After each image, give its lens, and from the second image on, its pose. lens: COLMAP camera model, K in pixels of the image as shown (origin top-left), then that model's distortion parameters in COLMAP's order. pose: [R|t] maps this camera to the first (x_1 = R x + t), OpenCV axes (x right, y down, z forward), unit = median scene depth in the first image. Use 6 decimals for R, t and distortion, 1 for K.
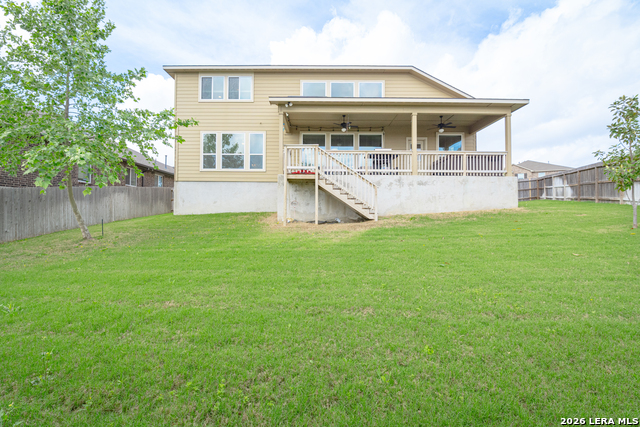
lens RADIAL K [[285.8, 0, 320.0], [0, 285.8, 213.5], [0, 0, 1]] dist [-0.003347, -0.001878]
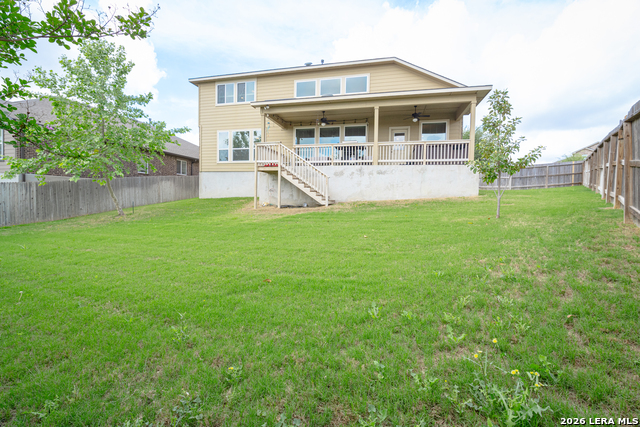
lens RADIAL K [[285.8, 0, 317.9], [0, 285.8, 214.2], [0, 0, 1]] dist [-0.003347, -0.001878]
pose [[0.966455, 0.027315, -0.255381, 0.382795], [-0.011685, 0.997975, 0.062521, -0.011831], [0.256571, -0.057439, 0.964817, -0.113961]]
